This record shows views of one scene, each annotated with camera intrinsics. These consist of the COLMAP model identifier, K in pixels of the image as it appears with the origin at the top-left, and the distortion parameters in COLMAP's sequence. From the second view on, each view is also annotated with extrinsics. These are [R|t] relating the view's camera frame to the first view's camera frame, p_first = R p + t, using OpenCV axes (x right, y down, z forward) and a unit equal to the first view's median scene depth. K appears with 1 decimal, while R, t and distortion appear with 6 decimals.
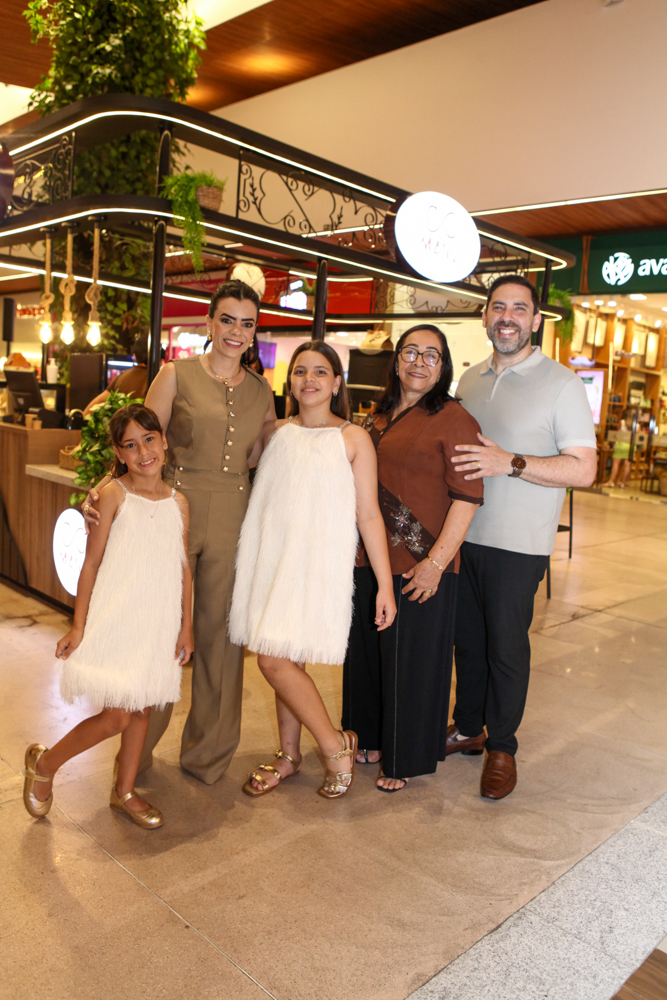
lens RADIAL K [[773.4, 0, 333.5], [0, 773.4, 500.0], [0, 0, 1]] dist [-0.057110, 0.009989]
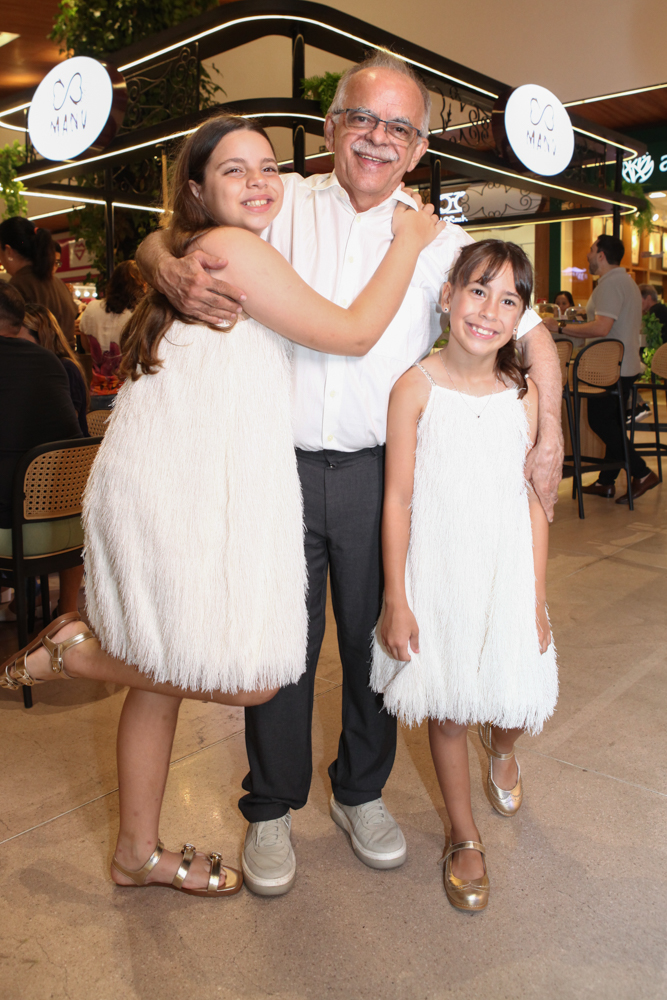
lens RADIAL K [[838.3, 0, 321.5], [0, 838.3, 423.7], [0, 0, 1]] dist [-0.061617, -0.002192]
pose [[0.995870, -0.087128, 0.025512, -0.081469], [0.087897, 0.995654, -0.030767, 0.016208], [-0.022720, 0.032882, 0.999201, -0.016007]]
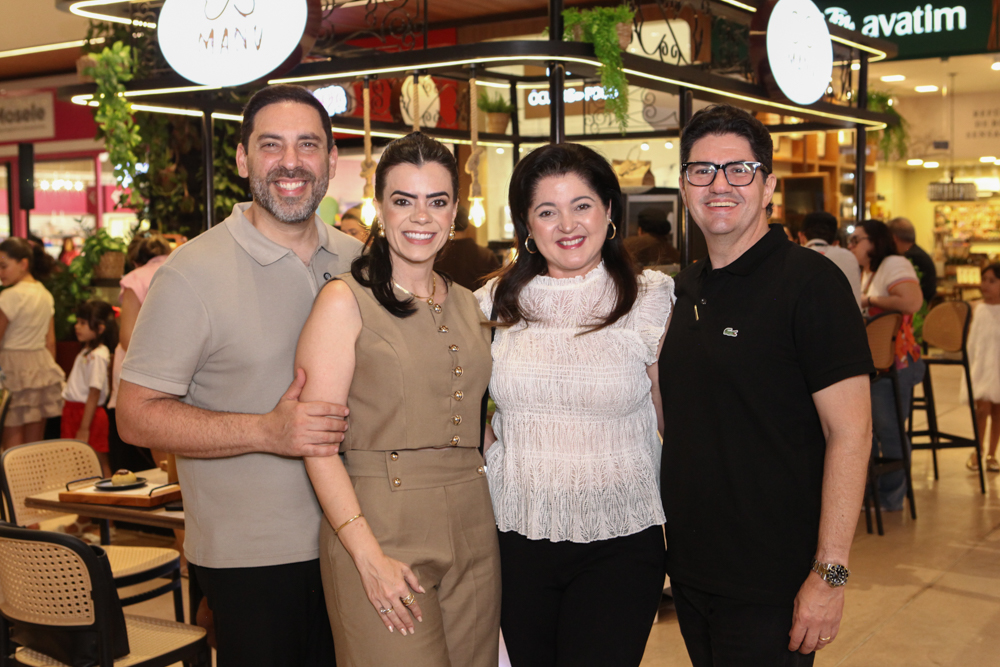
lens RADIAL K [[1296.5, 0, 507.3], [0, 1296.5, 288.9], [0, 0, 1]] dist [-0.004193, -0.078428]
pose [[0.977690, -0.092955, 0.188367, -0.174698], [0.108645, 0.991267, -0.074734, -0.012292], [-0.179775, 0.093532, 0.979251, -0.092042]]
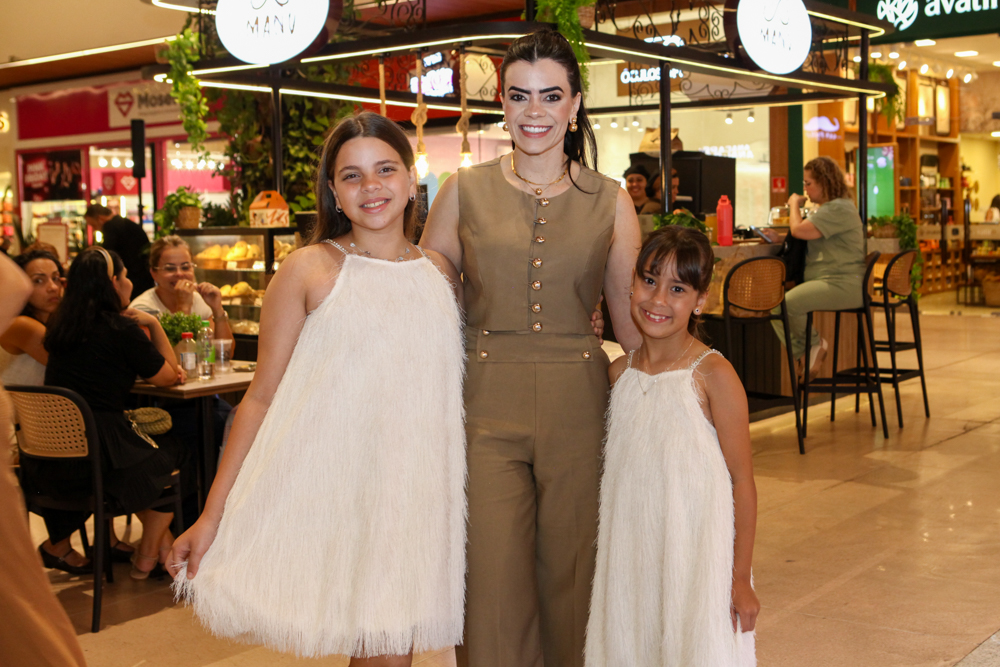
lens RADIAL K [[1272.3, 0, 580.3], [0, 1272.3, 277.7], [0, 0, 1]] dist [-0.028400, 0.008709]
pose [[0.986675, -0.097898, 0.129957, -0.127074], [0.108044, 0.991429, -0.073452, 0.015695], [-0.121653, 0.086515, 0.988795, -0.174485]]
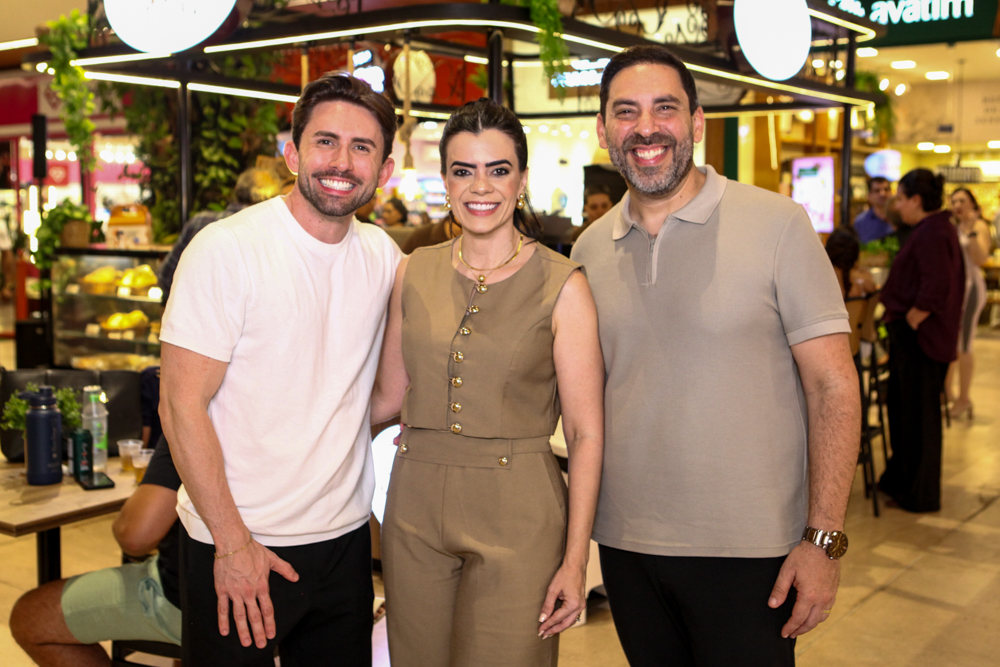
lens RADIAL K [[1181.5, 0, 498.3], [0, 1181.5, 278.6], [0, 0, 1]] dist [-0.049887, 0.031495]
pose [[0.987778, -0.078185, 0.134839, -0.126290], [0.087241, 0.994218, -0.062606, -0.015541], [-0.129164, 0.073605, 0.988888, -0.042286]]
